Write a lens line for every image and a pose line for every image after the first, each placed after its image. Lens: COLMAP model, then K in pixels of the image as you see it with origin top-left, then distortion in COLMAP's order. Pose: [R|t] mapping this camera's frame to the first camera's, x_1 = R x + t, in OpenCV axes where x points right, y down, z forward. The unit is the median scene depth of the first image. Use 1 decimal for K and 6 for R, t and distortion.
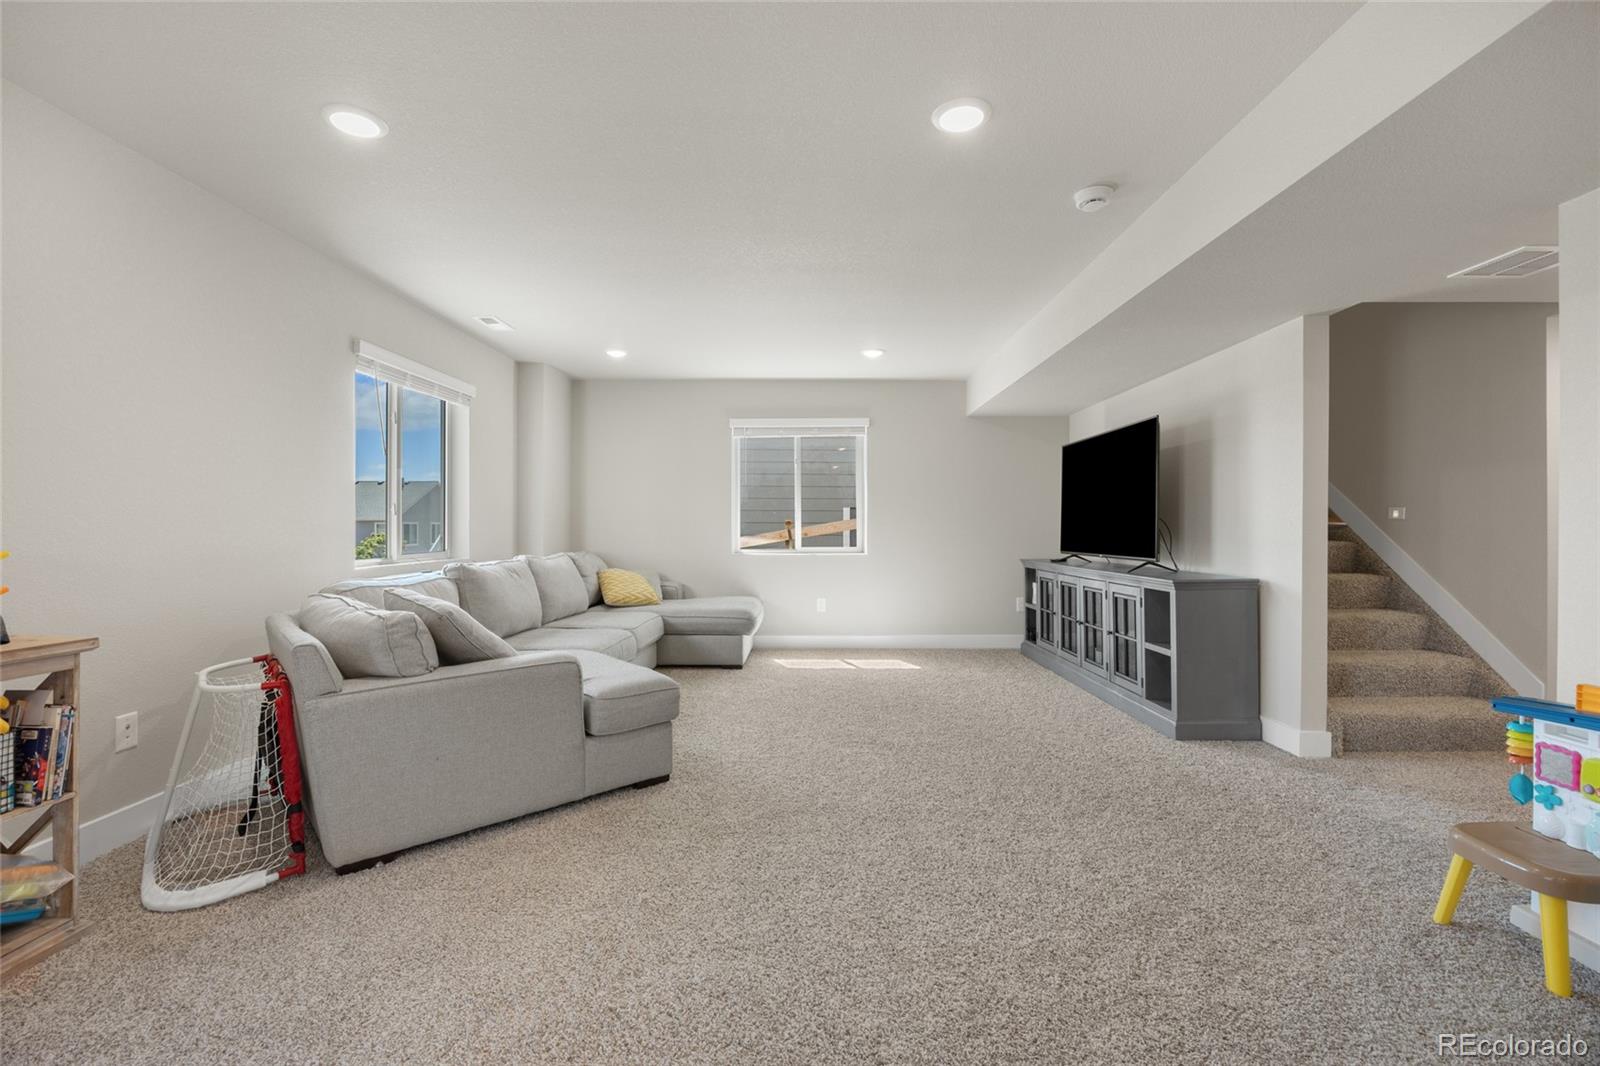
lens RADIAL K [[698.8, 0, 800.9], [0, 698.8, 528.8], [0, 0, 1]] dist [-0.025481, 0.006181]
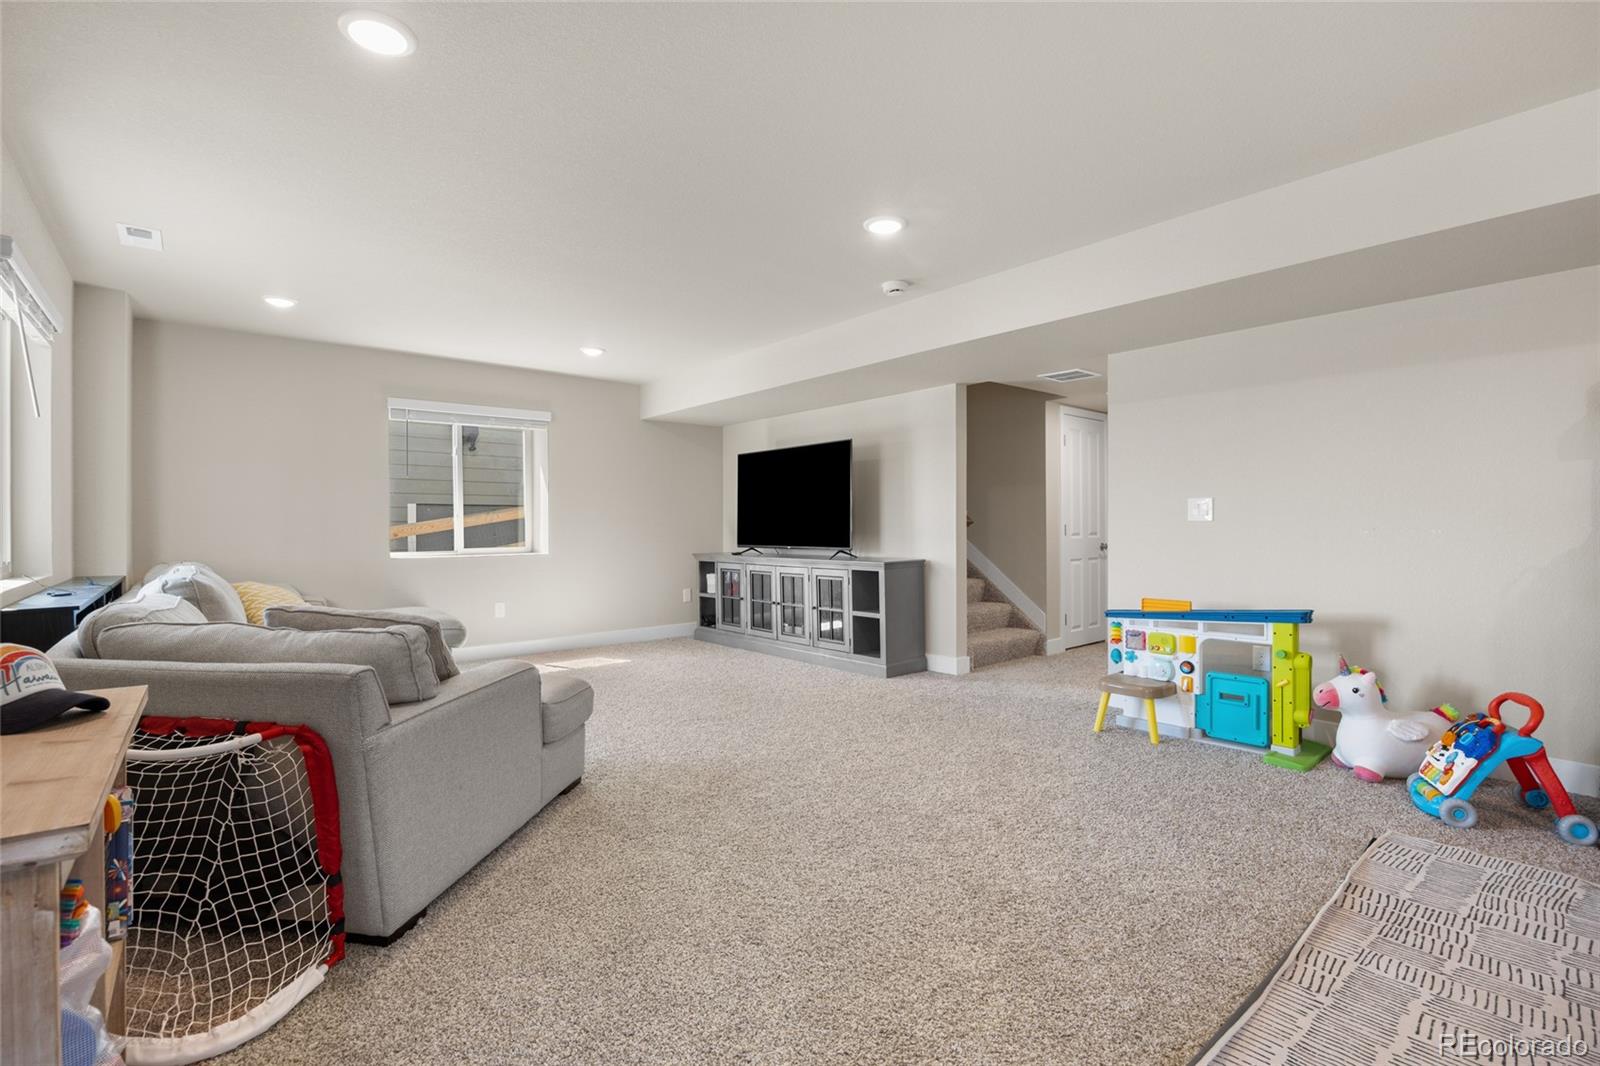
lens RADIAL K [[748.1, 0, 800.0], [0, 748.1, 533.0], [0, 0, 1]] dist [-0.020563, -0.000099]
pose [[0.747708, -0.011475, 0.663928, -0.525555], [0.006504, 0.999929, 0.009957, -0.000043], [-0.663995, -0.003127, 0.747730, 0.002664]]
